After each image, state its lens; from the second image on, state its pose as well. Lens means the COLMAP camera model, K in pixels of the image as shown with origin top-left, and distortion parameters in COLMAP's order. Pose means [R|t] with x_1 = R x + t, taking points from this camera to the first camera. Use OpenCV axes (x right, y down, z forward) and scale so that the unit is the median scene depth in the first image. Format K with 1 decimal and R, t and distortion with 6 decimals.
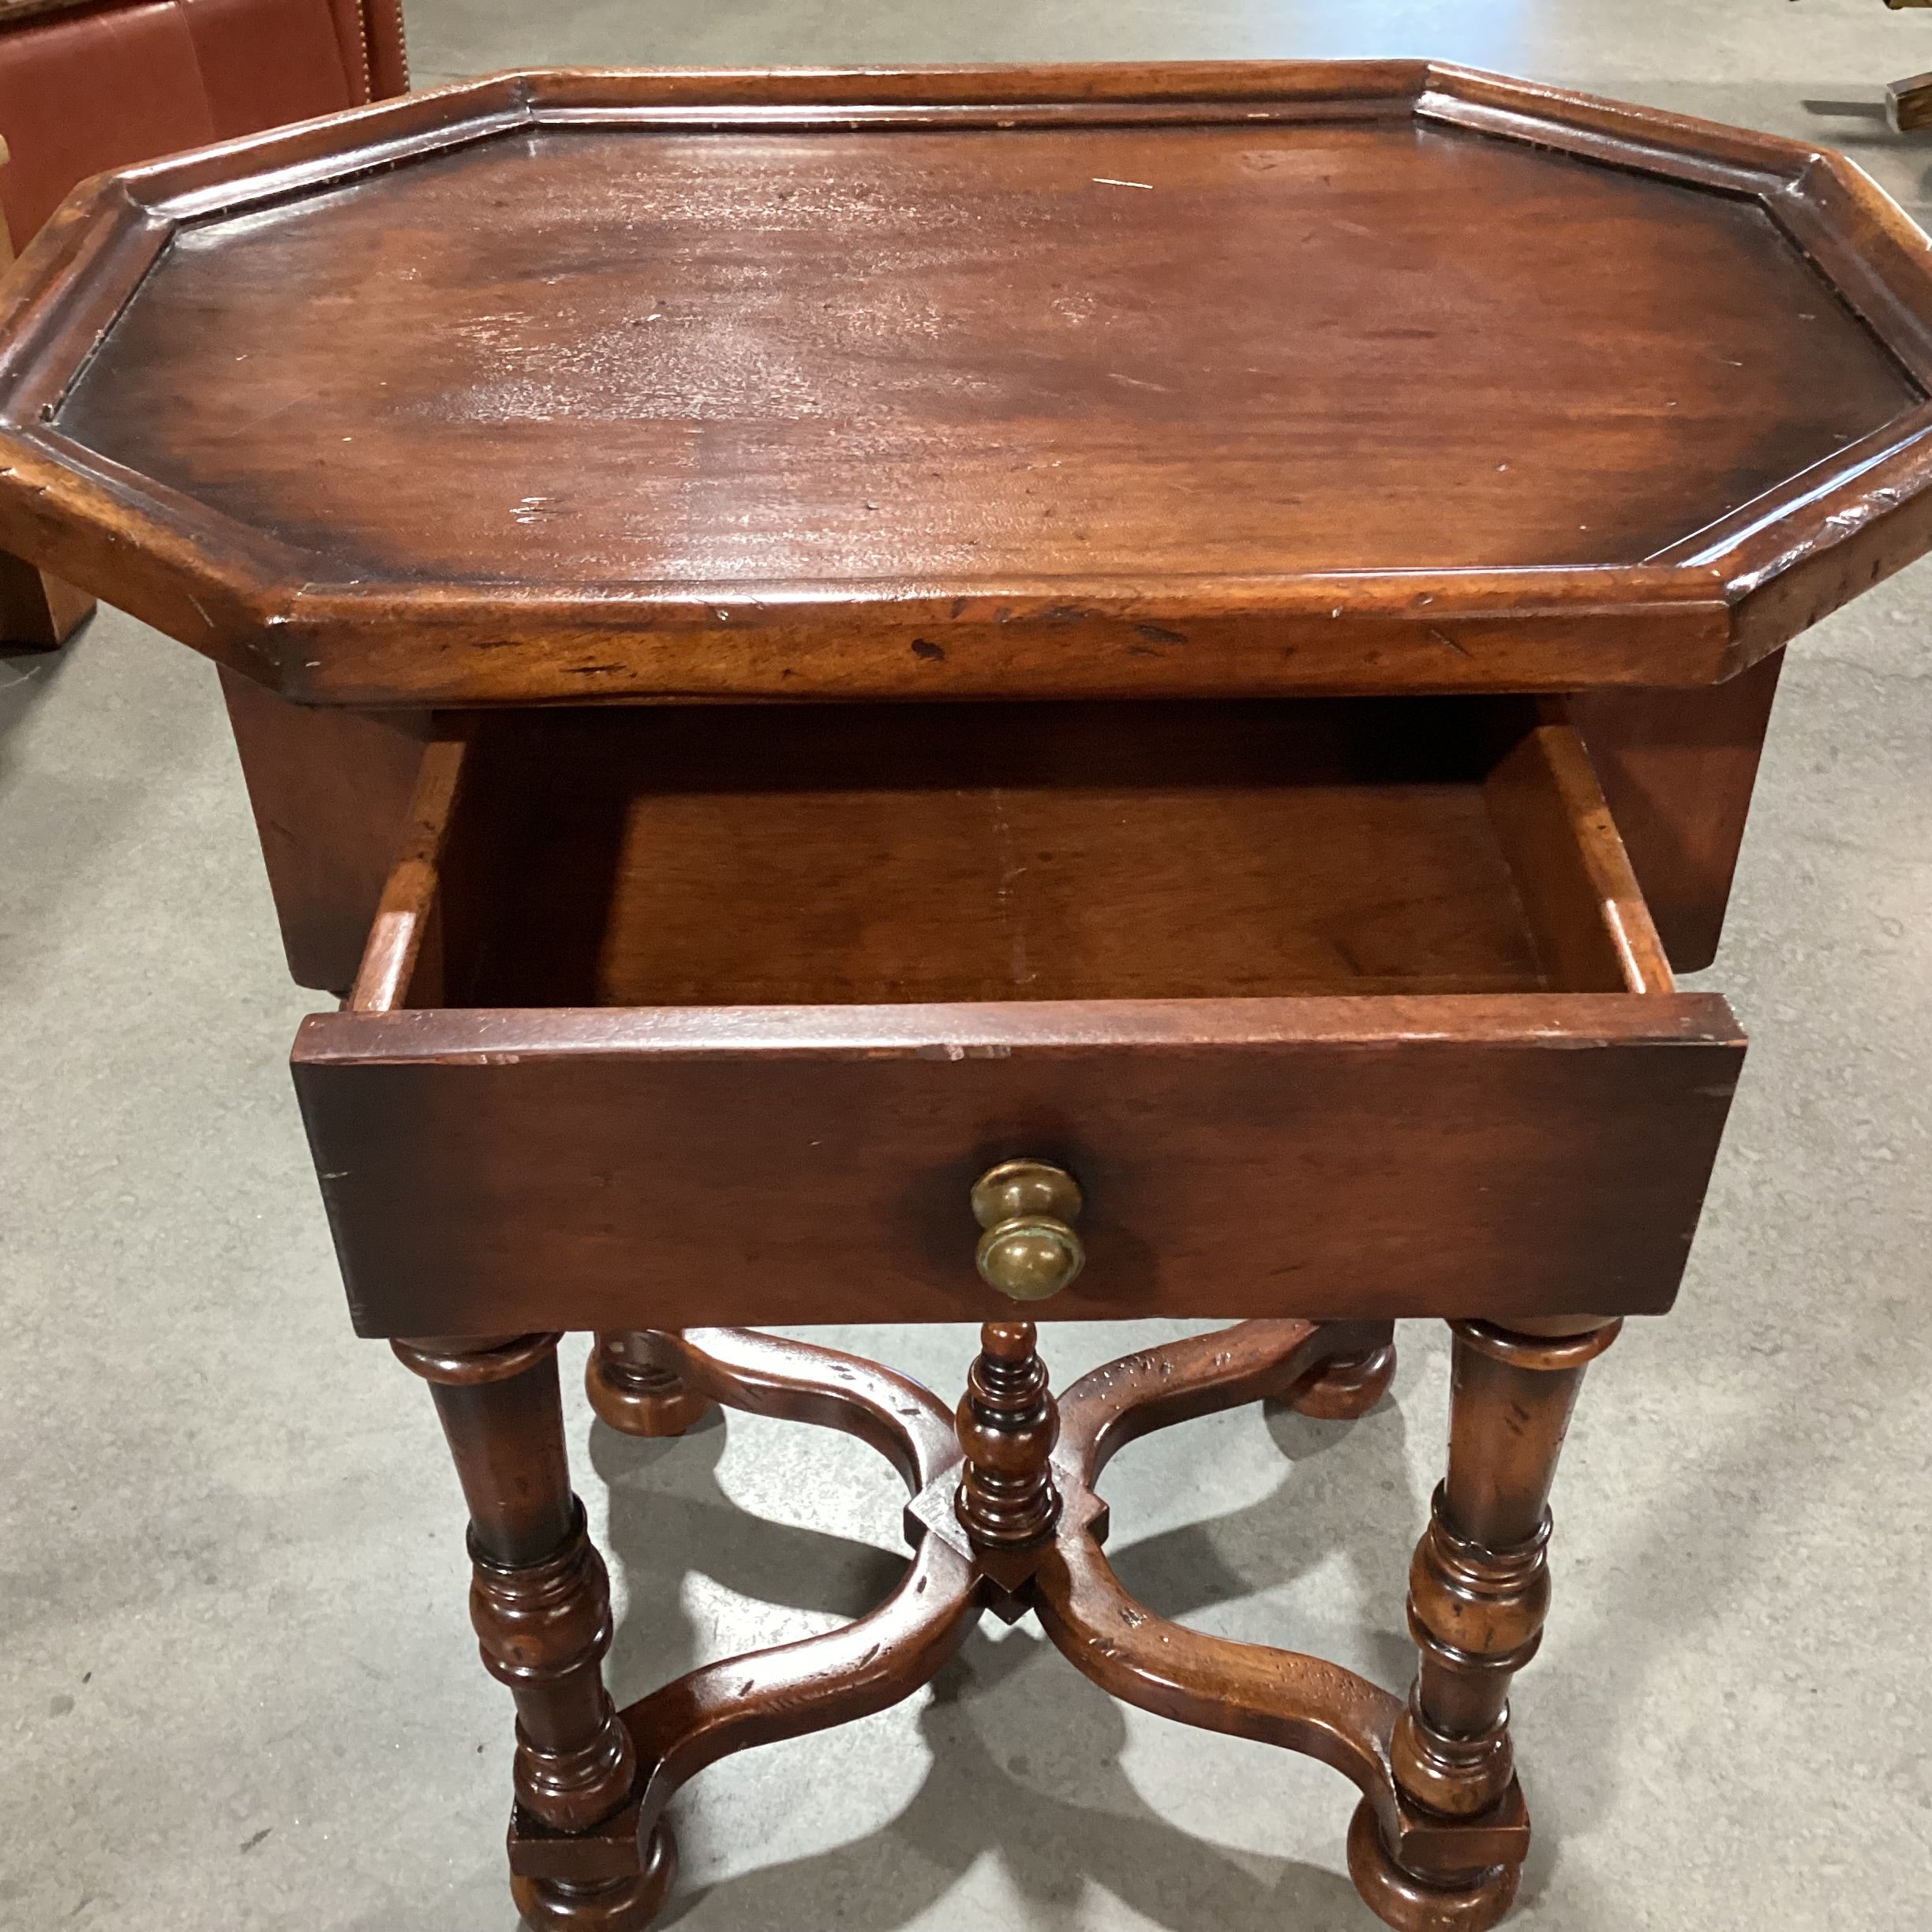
lens RADIAL K [[2325.0, 0, 967.3], [0, 2325.0, 953.5], [0, 0, 1]] dist [0.123756, -0.286283]
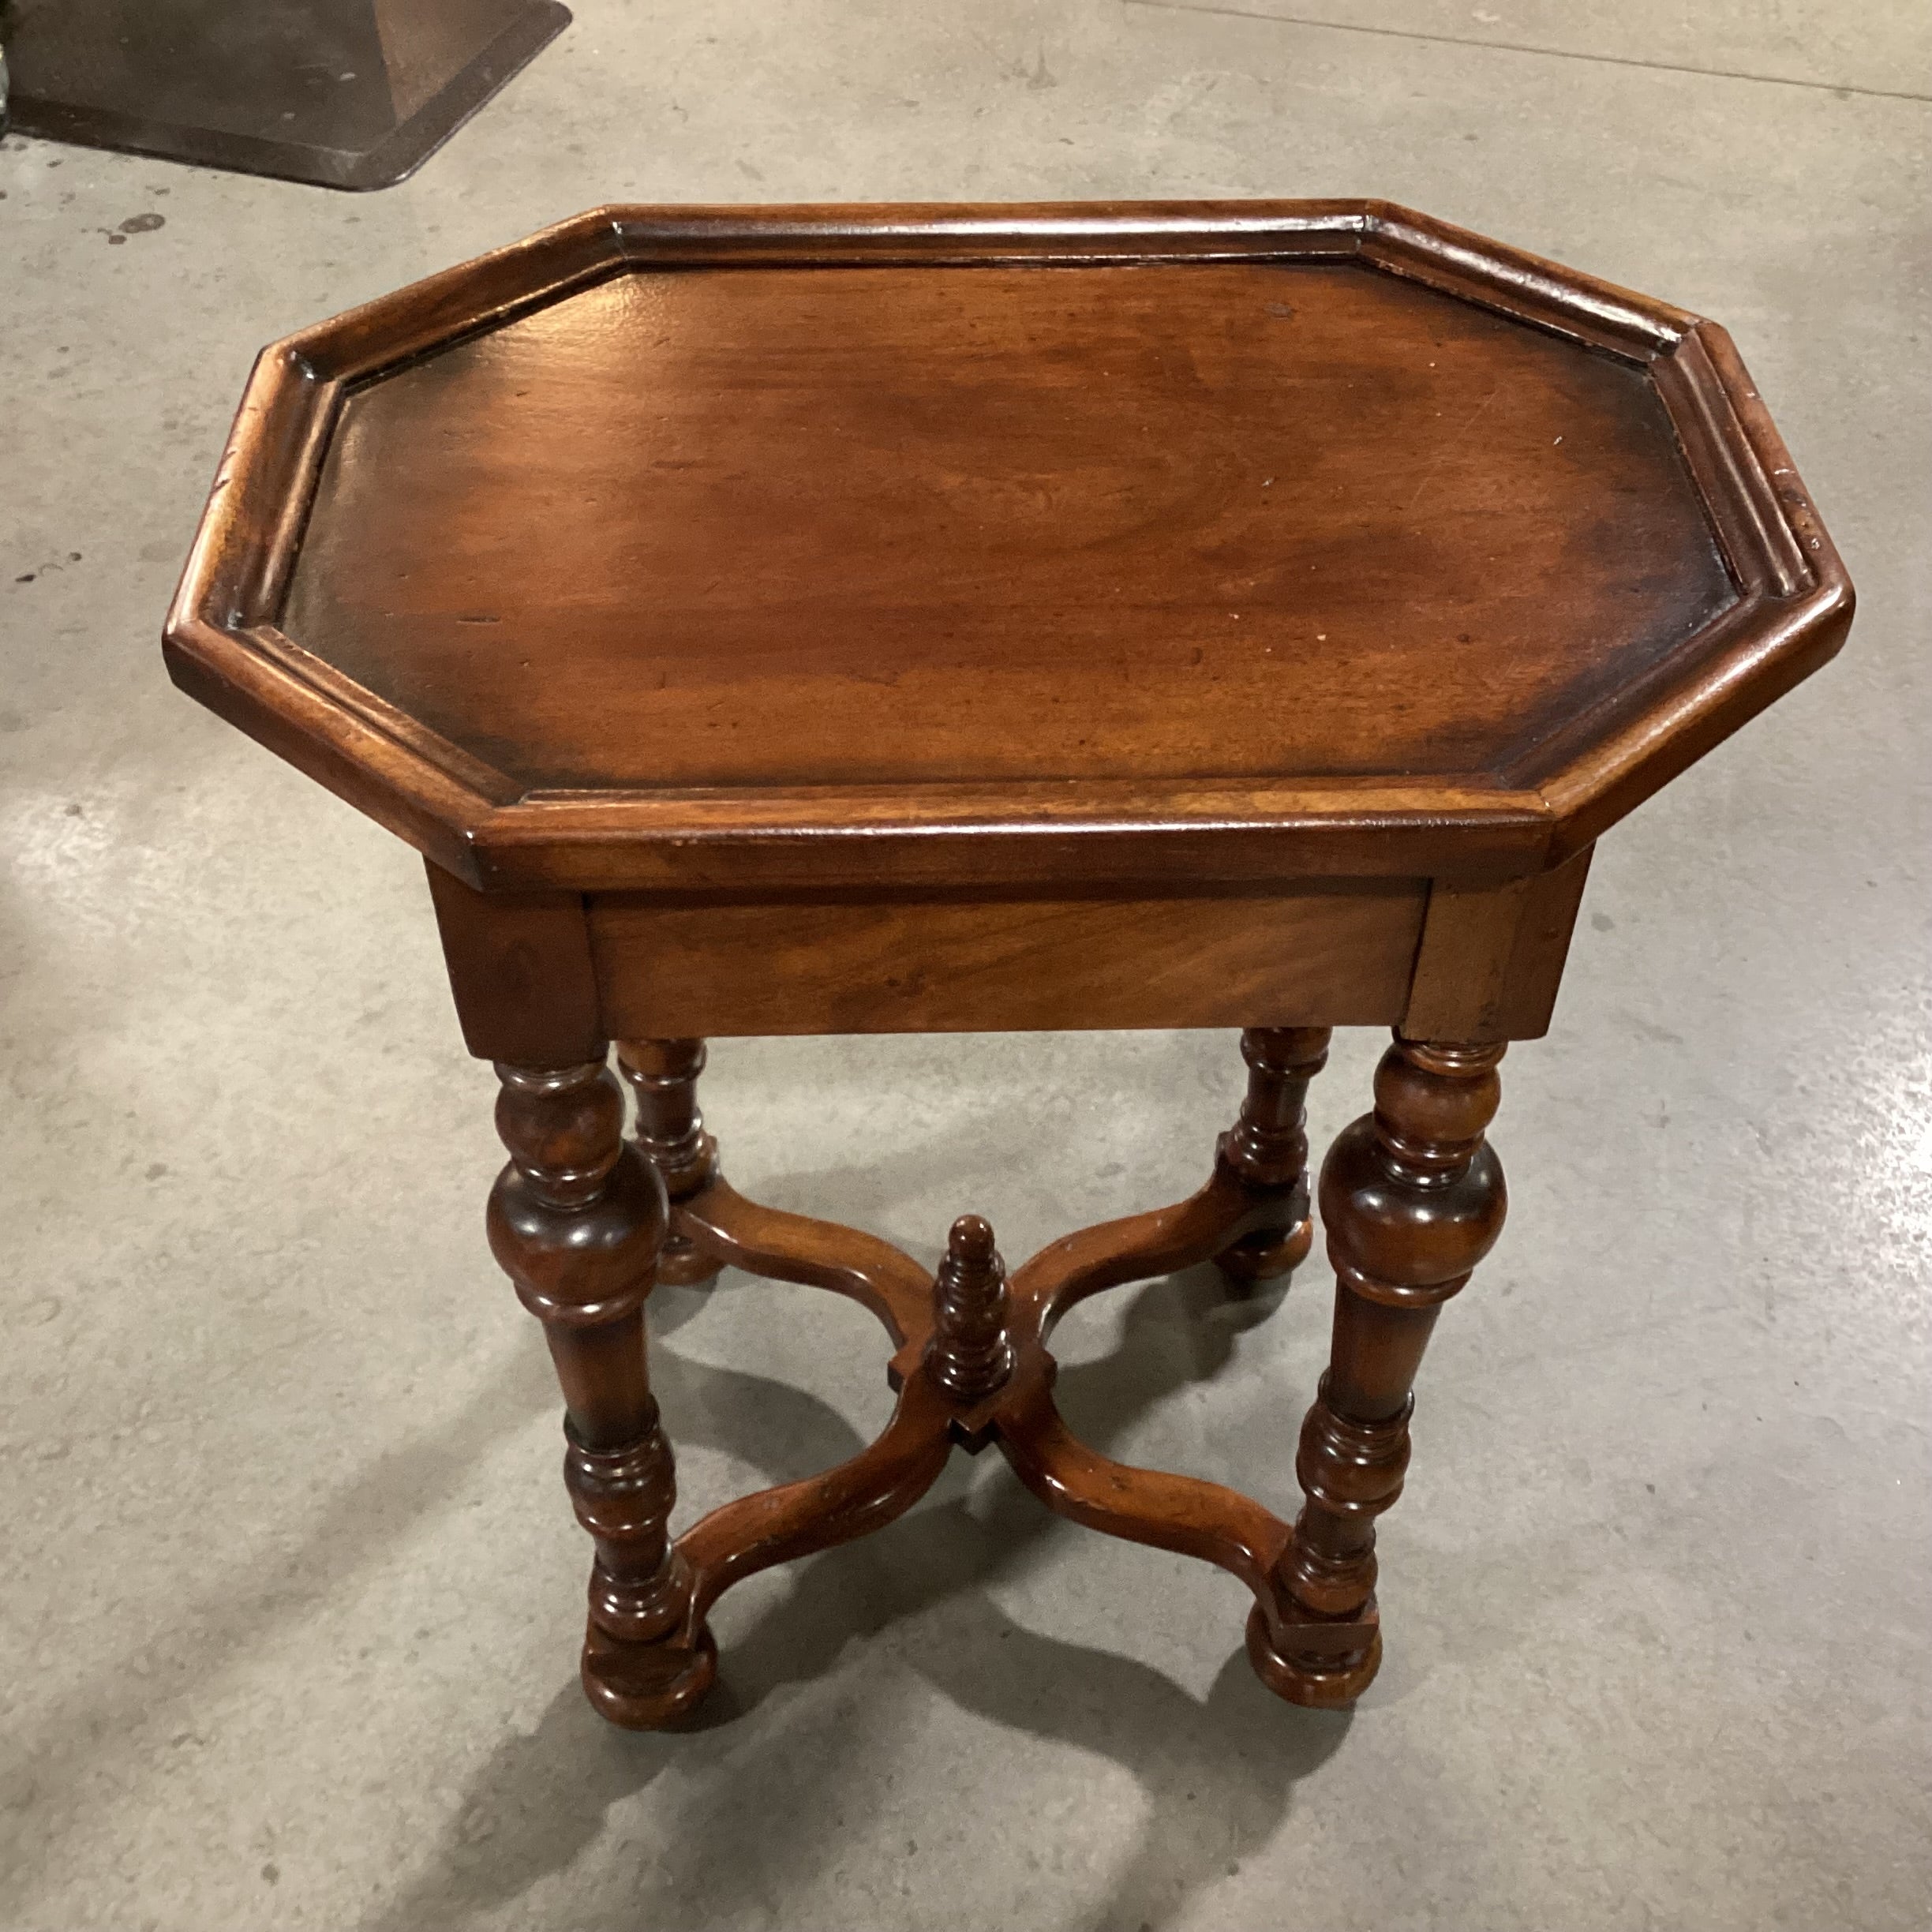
lens RADIAL K [[2325.0, 0, 967.3], [0, 2325.0, 953.5], [0, 0, 1]] dist [0.123756, -0.286283]
pose [[-0.999992, 0.000011, 0.003976, 0.014877], [0.003941, 0.135150, 0.990817, -1.029166], [-0.000527, 0.990825, -0.135149, 0.983540]]
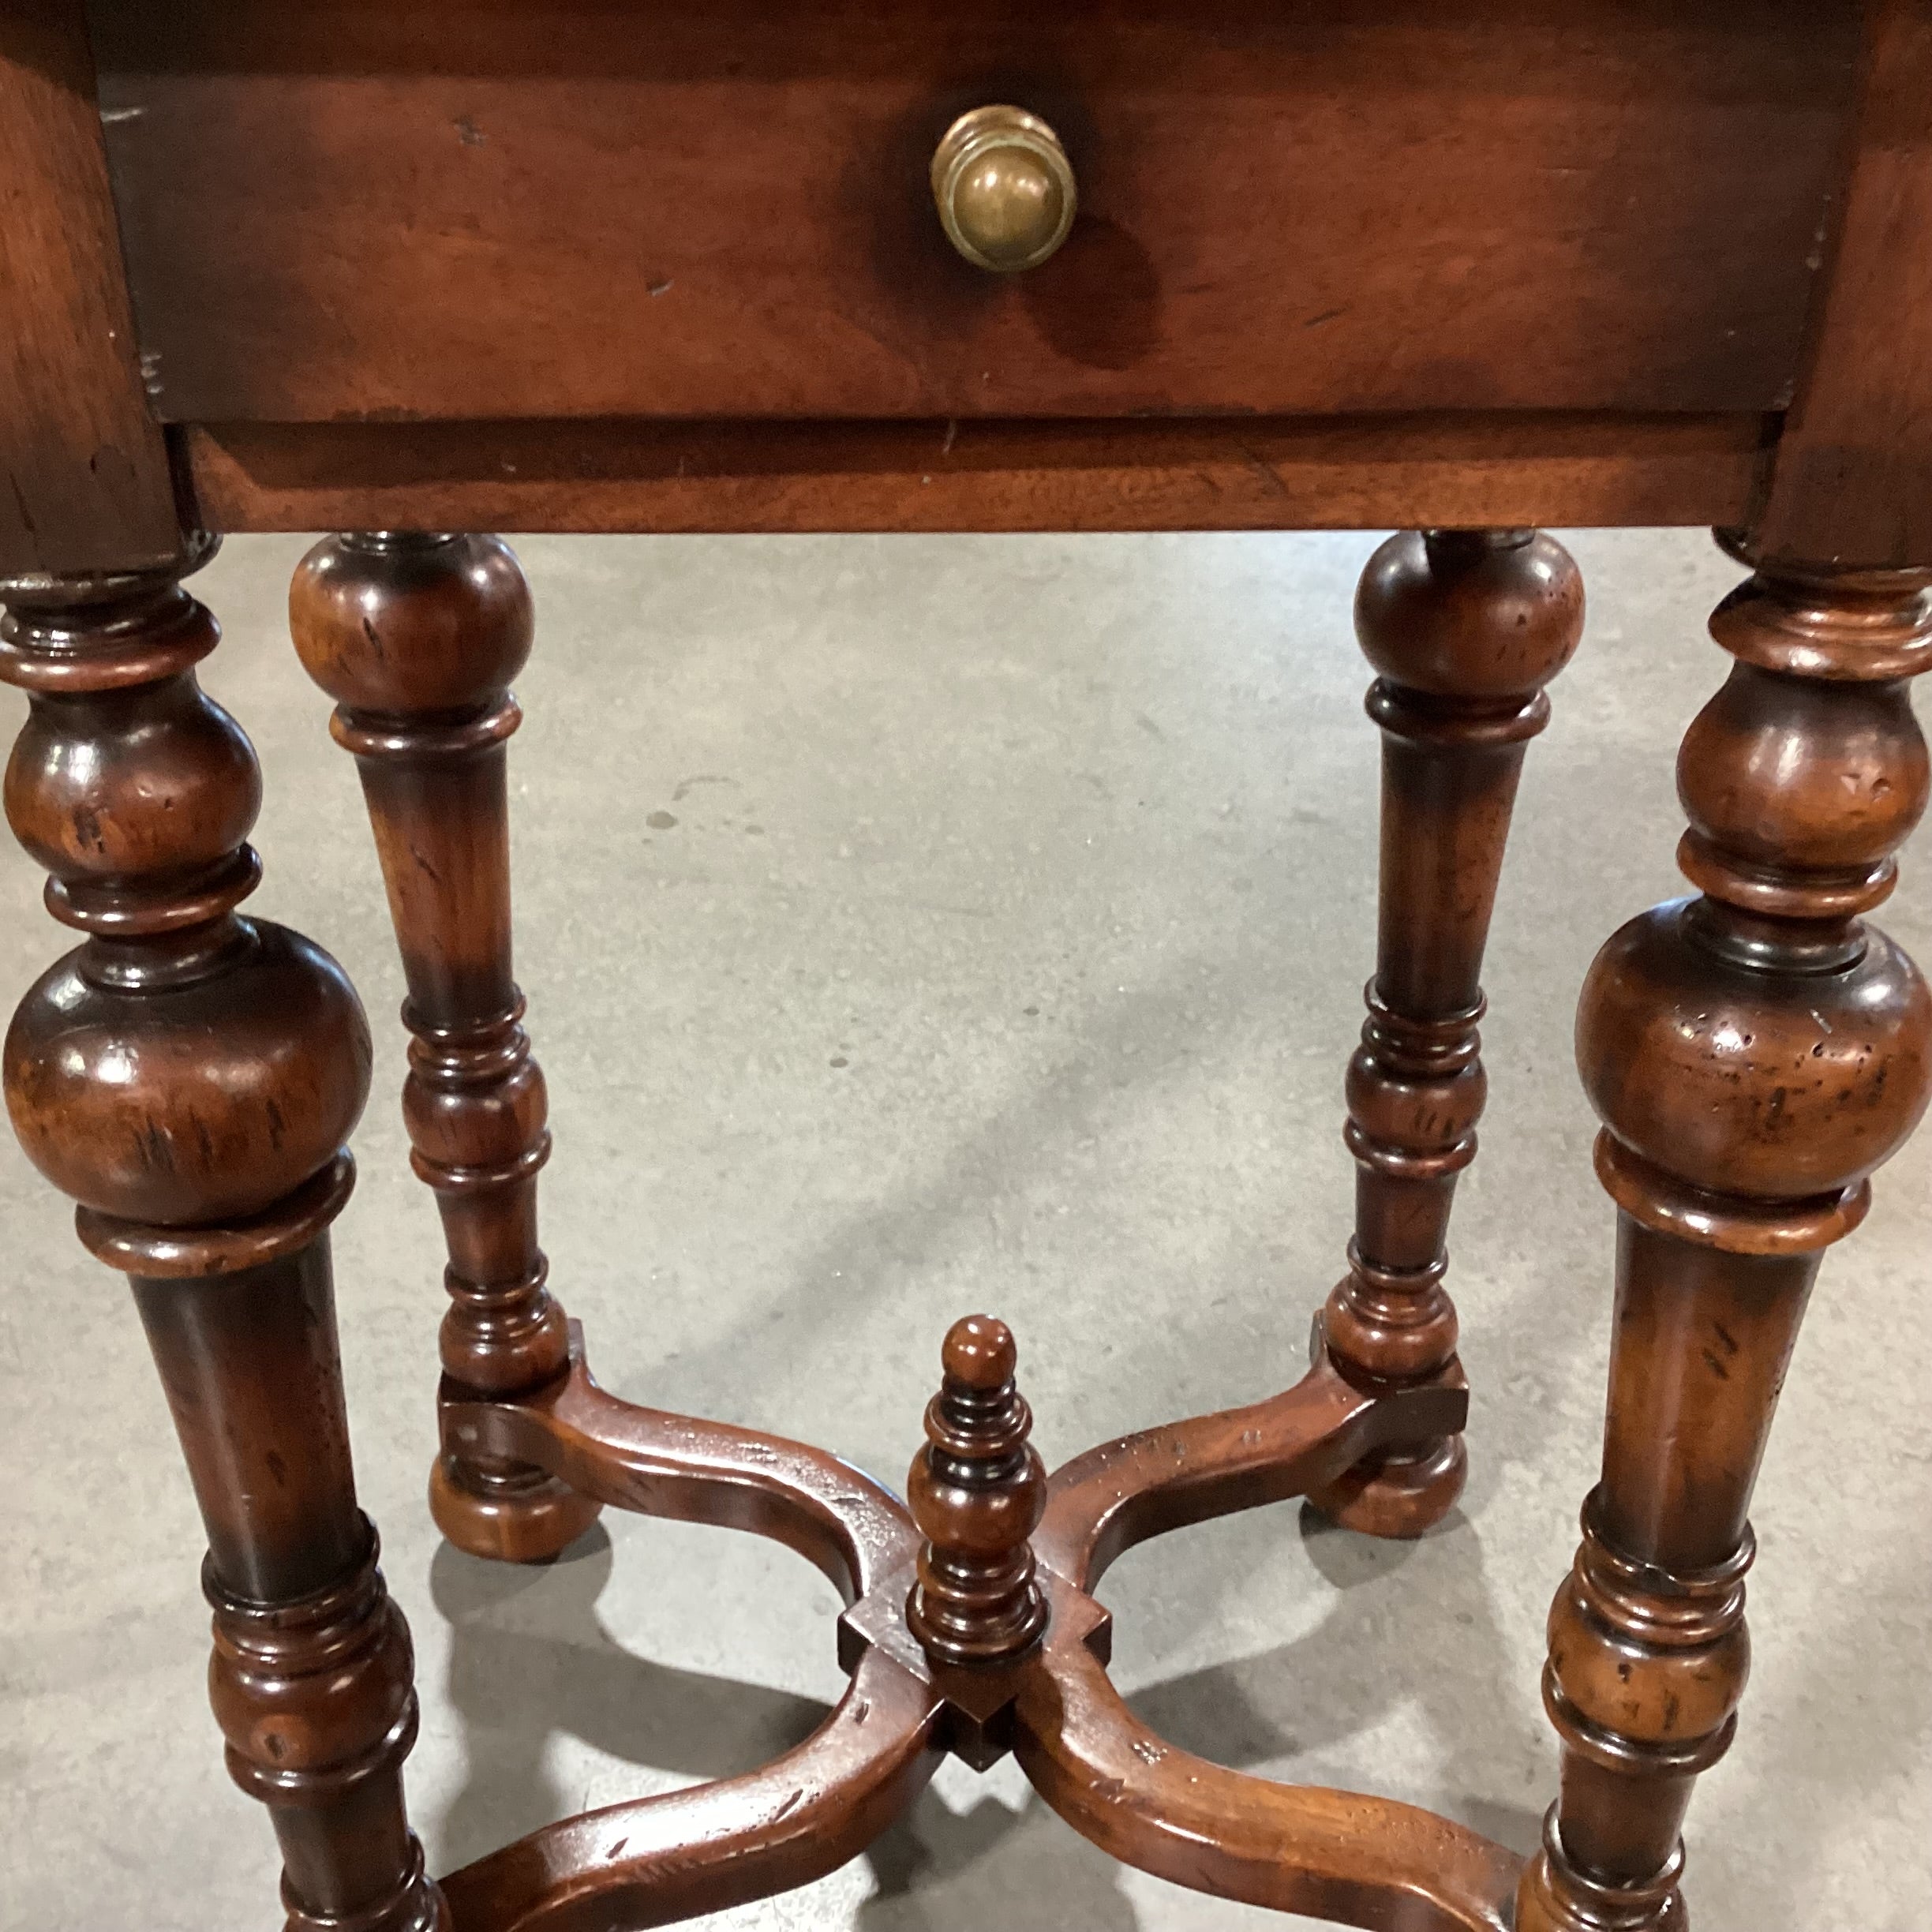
lens RADIAL K [[2336.9, 0, 964.8], [0, 2336.9, 945.9], [0, 0, 1]] dist [0.122851, -0.278922]
pose [[0.999774, 0.001118, 0.021245, -0.003005], [0.002074, 0.988741, -0.149621, 0.141796], [-0.021174, 0.149631, 0.988515, 0.227888]]
